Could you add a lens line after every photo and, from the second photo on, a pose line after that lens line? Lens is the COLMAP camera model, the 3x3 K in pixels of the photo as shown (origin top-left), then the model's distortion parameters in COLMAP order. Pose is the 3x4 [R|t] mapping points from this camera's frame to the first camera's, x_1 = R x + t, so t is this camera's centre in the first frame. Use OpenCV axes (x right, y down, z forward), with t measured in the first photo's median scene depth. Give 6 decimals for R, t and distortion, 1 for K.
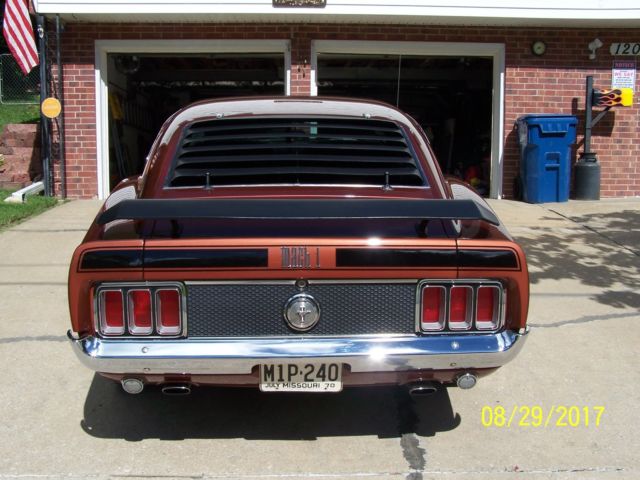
lens RADIAL K [[737.5, 0, 314.5], [0, 737.5, 242.6], [0, 0, 1]] dist [-0.205273, 0.432920]
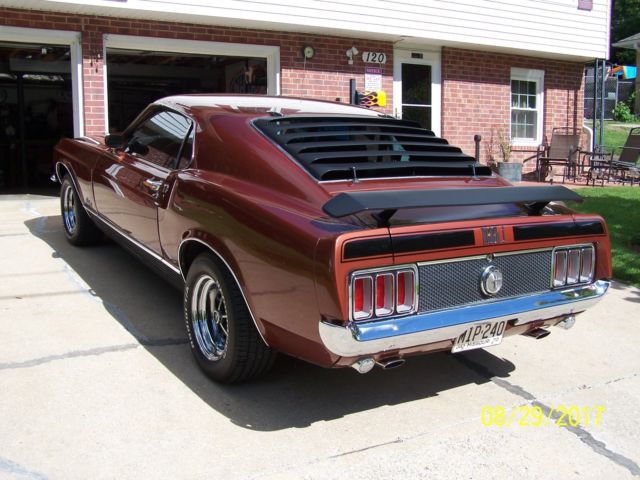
lens RADIAL K [[737.5, 0, 314.5], [0, 737.5, 242.6], [0, 0, 1]] dist [-0.205273, 0.432920]
pose [[0.869768, -0.067740, 0.488789, -0.247102], [0.064803, 0.997634, 0.022945, -0.004230], [-0.489187, 0.011718, 0.872100, 0.025925]]
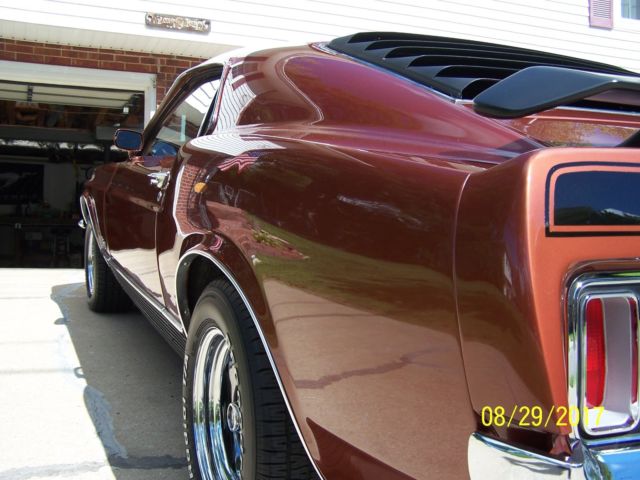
lens RADIAL K [[737.5, 0, 314.5], [0, 737.5, 242.6], [0, 0, 1]] dist [-0.205273, 0.432920]
pose [[0.936922, 0.005791, 0.349491, -0.149489], [0.043013, 0.990353, -0.131721, 0.022508], [-0.346883, 0.138445, 0.927634, 0.209323]]
